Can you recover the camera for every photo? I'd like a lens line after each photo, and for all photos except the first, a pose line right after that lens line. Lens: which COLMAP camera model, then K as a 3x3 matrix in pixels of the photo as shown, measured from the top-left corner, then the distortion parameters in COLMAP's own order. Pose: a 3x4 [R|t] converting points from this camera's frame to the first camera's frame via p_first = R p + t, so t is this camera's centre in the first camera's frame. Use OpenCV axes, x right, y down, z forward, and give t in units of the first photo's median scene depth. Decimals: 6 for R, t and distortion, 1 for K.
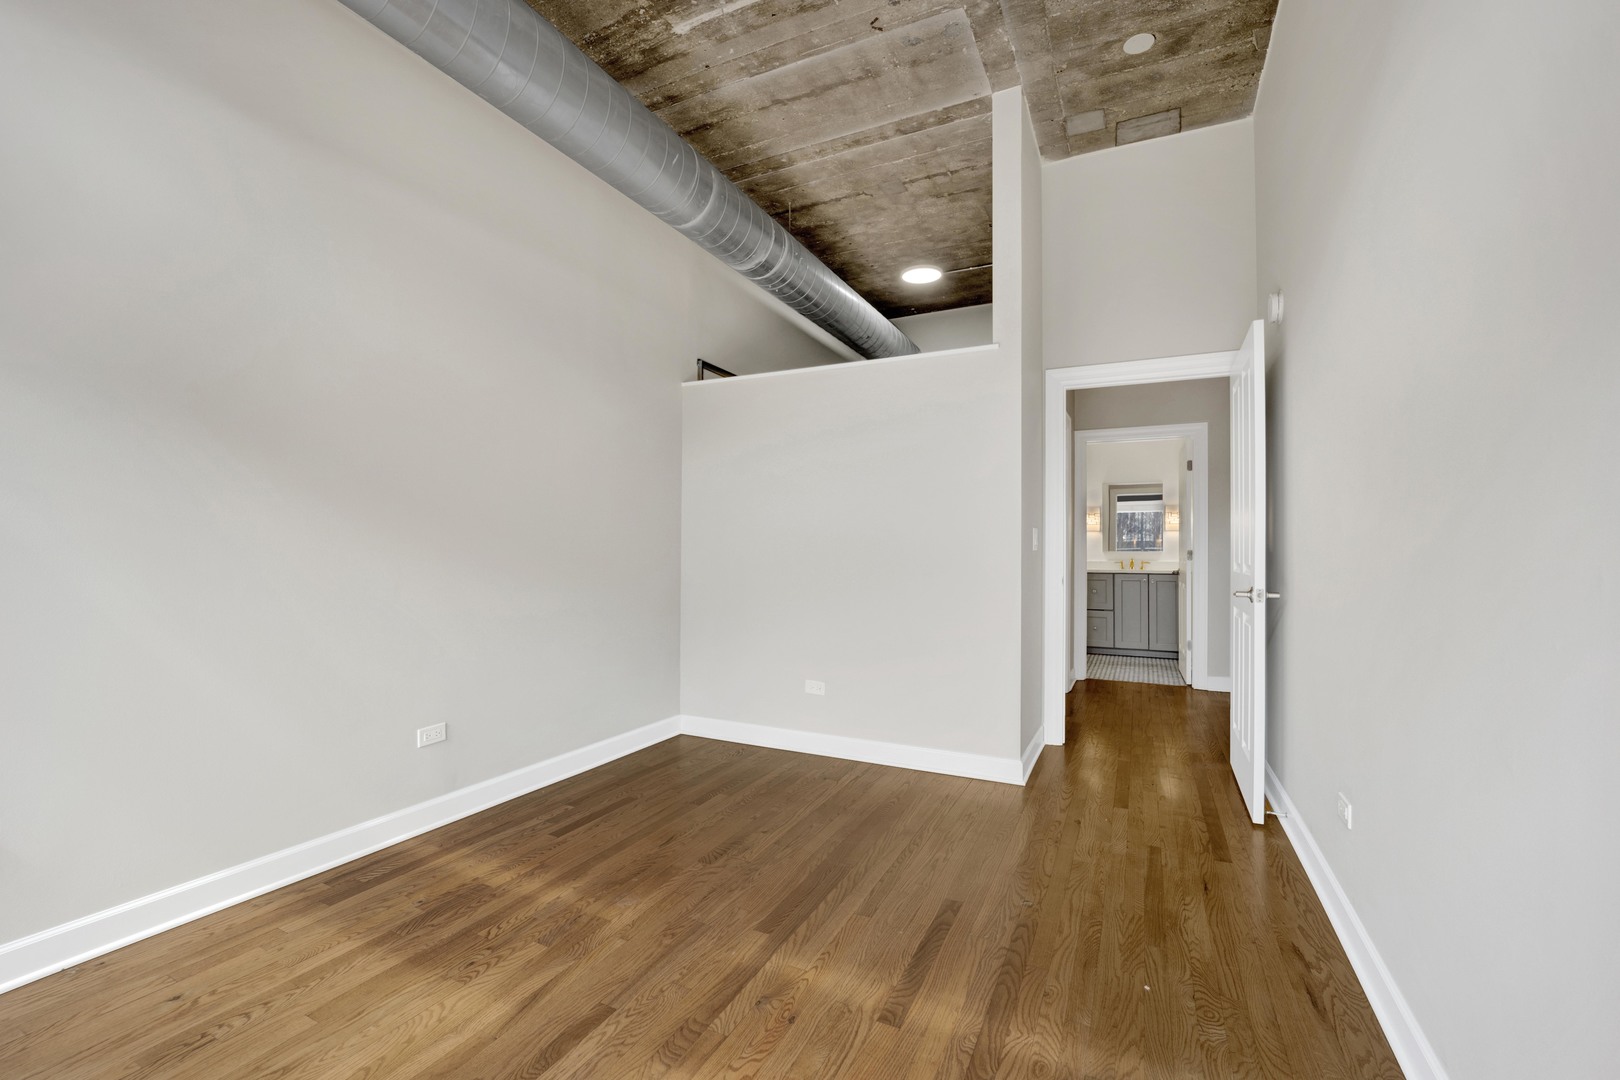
lens RADIAL K [[692.6, 0, 798.3], [0, 692.6, 528.0], [0, 0, 1]] dist [-0.019788, -0.000168]
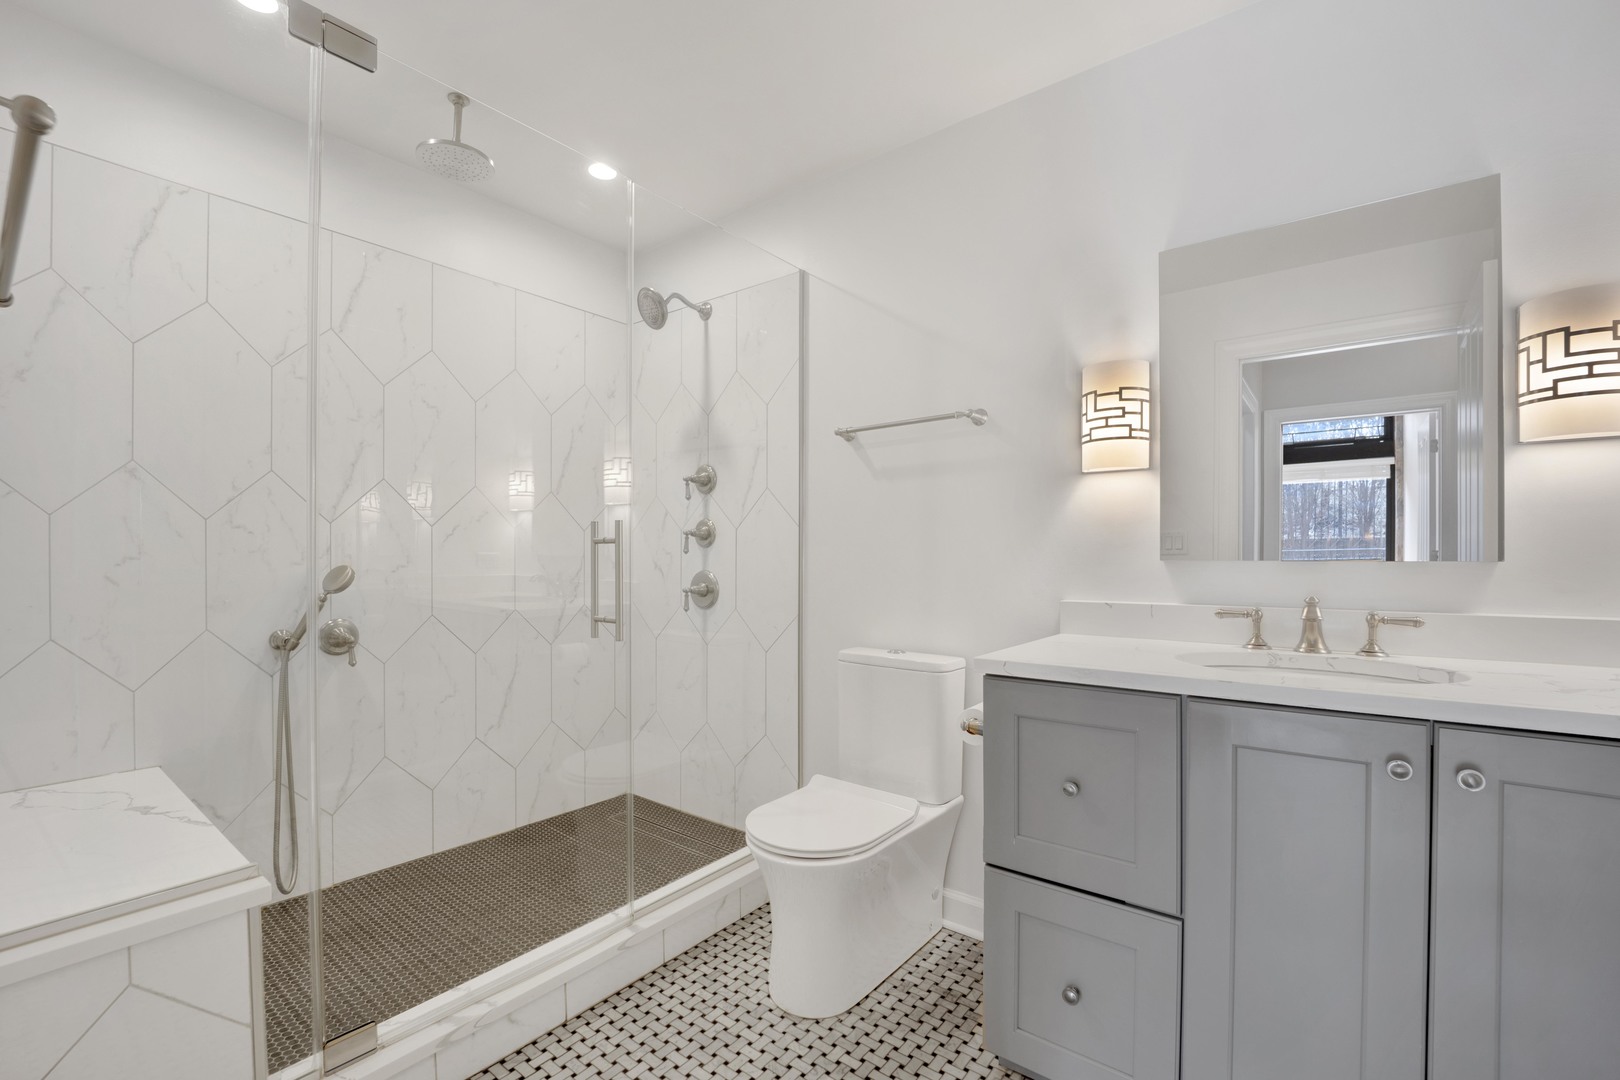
lens RADIAL K [[692.6, 0, 798.3], [0, 692.6, 528.0], [0, 0, 1]] dist [-0.019788, -0.000168]
pose [[0.978871, -0.018526, -0.203640, 0.136441], [0.016756, 0.999805, -0.010408, 0.007936], [0.203793, 0.006776, 0.978991, 0.279227]]
